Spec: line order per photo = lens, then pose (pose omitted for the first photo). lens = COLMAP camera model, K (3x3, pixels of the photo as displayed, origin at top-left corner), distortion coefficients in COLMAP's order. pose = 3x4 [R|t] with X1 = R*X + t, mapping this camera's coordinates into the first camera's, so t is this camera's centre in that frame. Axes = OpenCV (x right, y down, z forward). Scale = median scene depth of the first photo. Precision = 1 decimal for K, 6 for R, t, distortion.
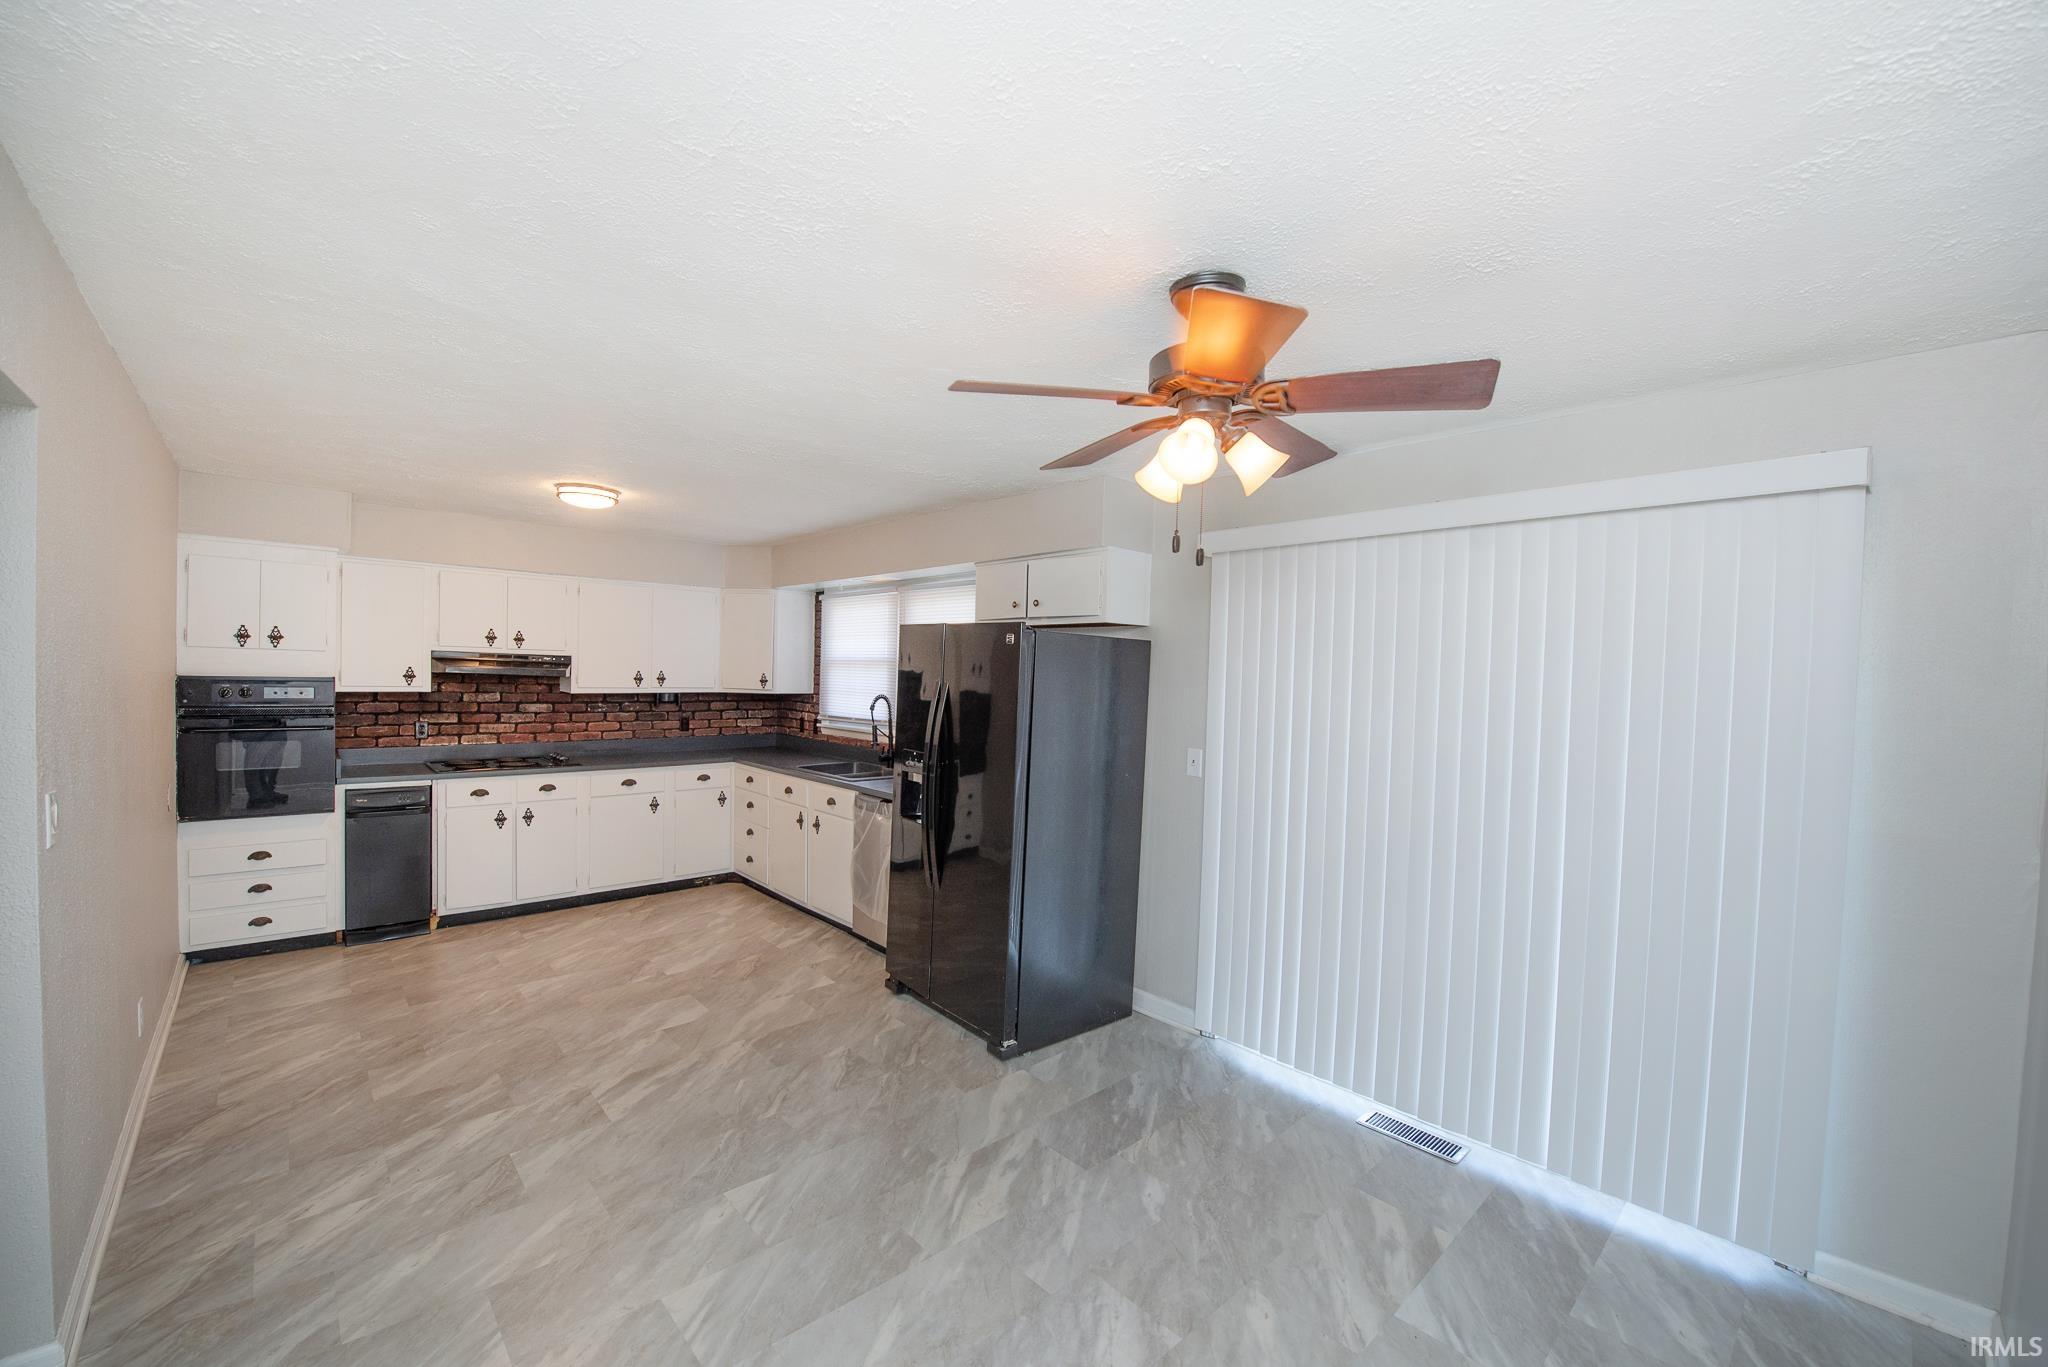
lens RADIAL K [[815.3, 0, 1016.6], [0, 815.3, 691.0], [0, 0, 1]] dist [-0.016399, -0.002115]
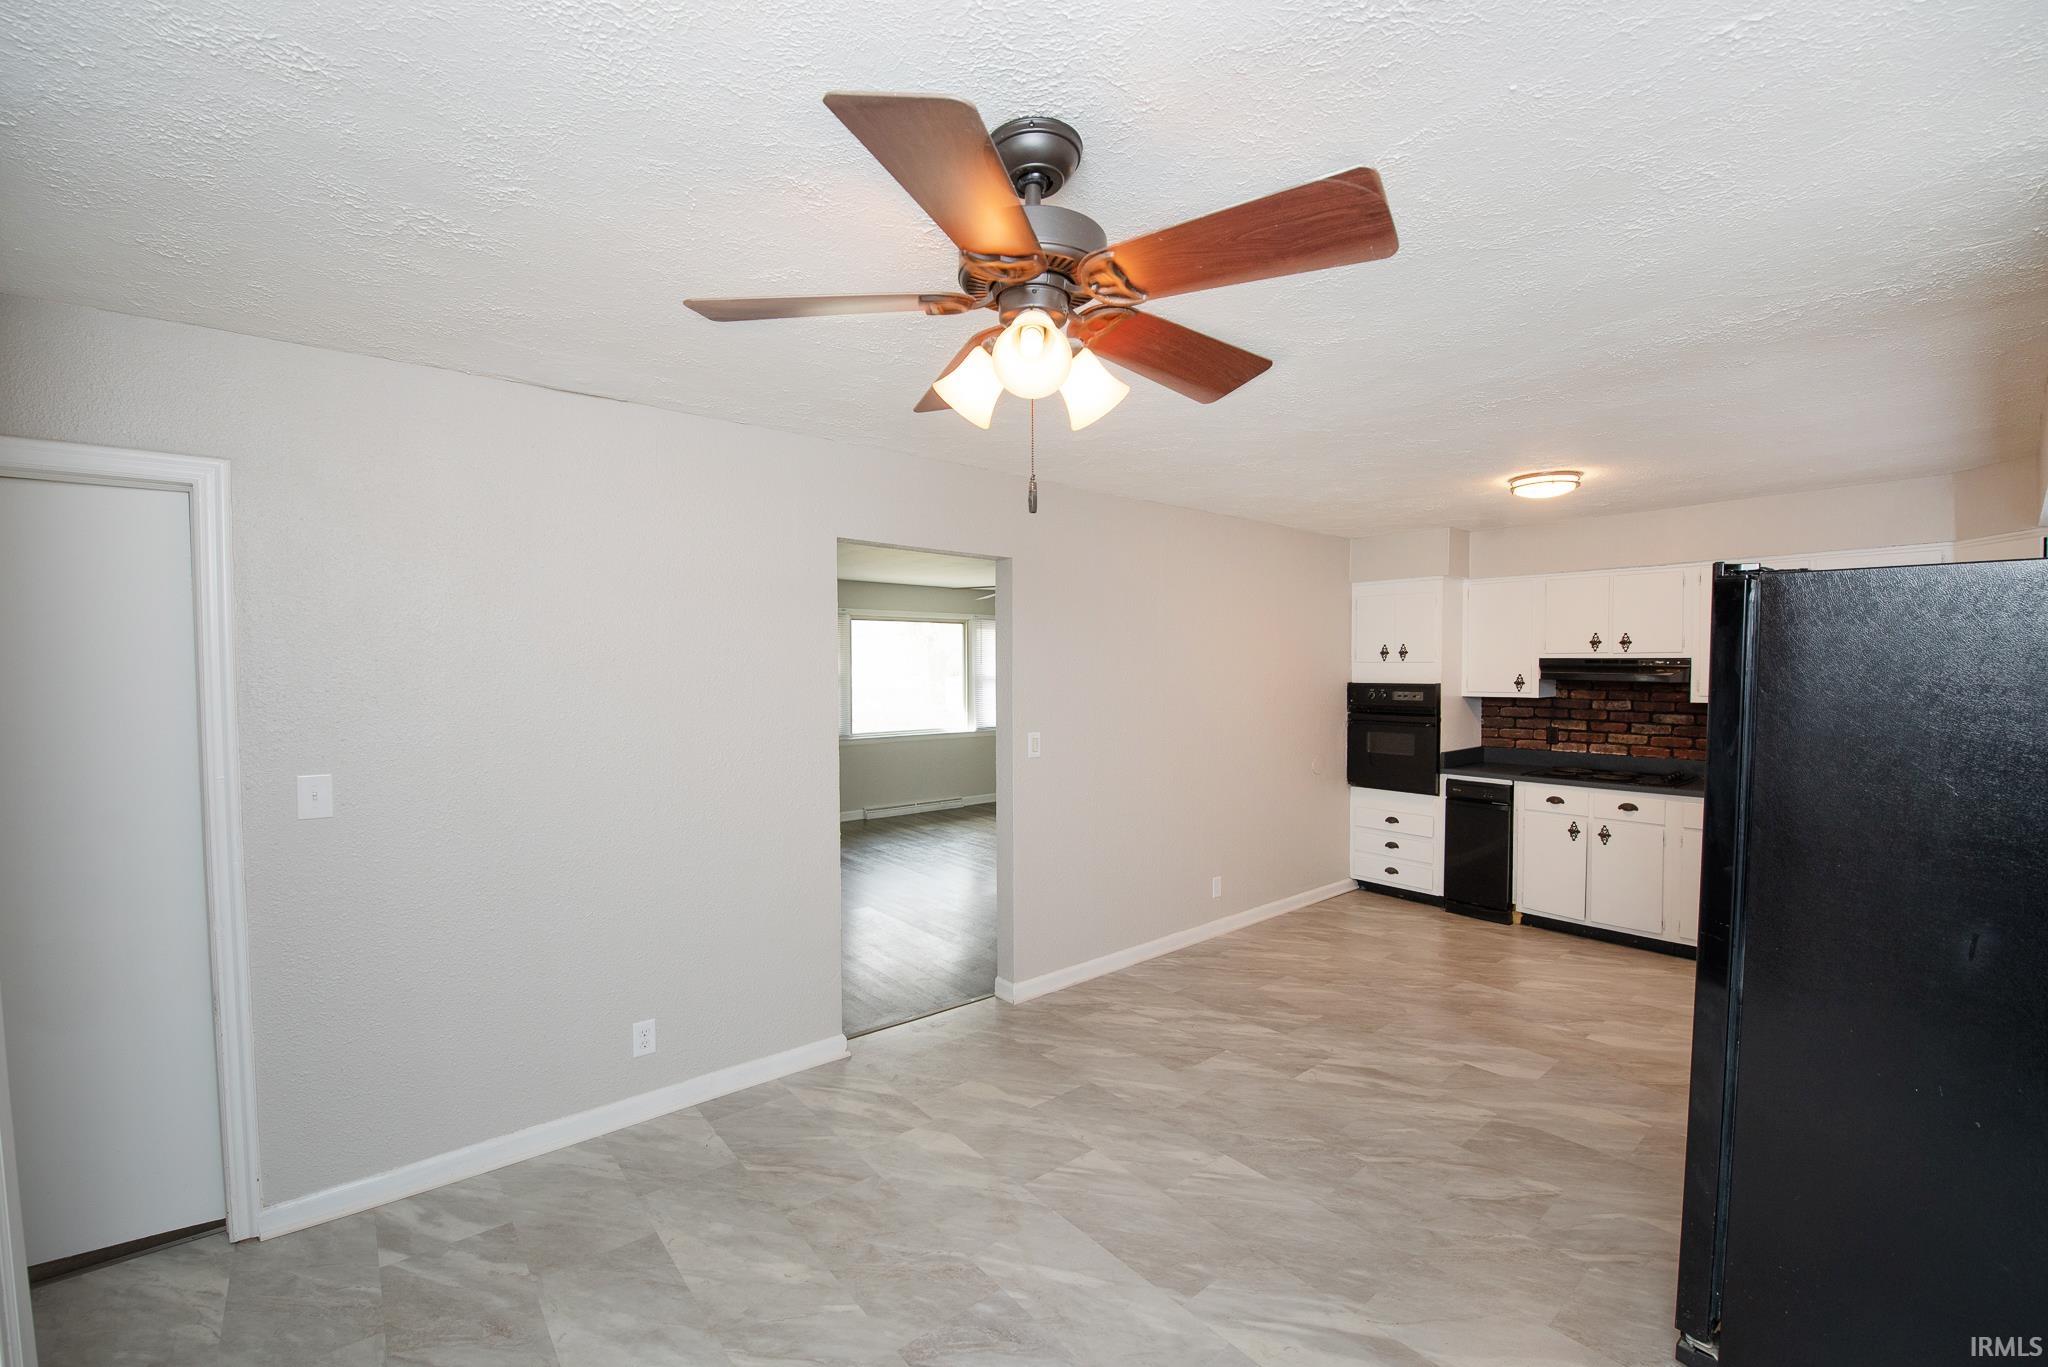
lens RADIAL K [[833.3, 0, 1013.6], [0, 833.3, 692.3], [0, 0, 1]] dist [-0.017823, -0.000194]
pose [[-0.051109, 0.002050, -0.998691, 0.449452], [-0.021287, 0.999768, 0.003142, 0.005799], [0.998466, 0.021420, -0.051054, 0.457622]]
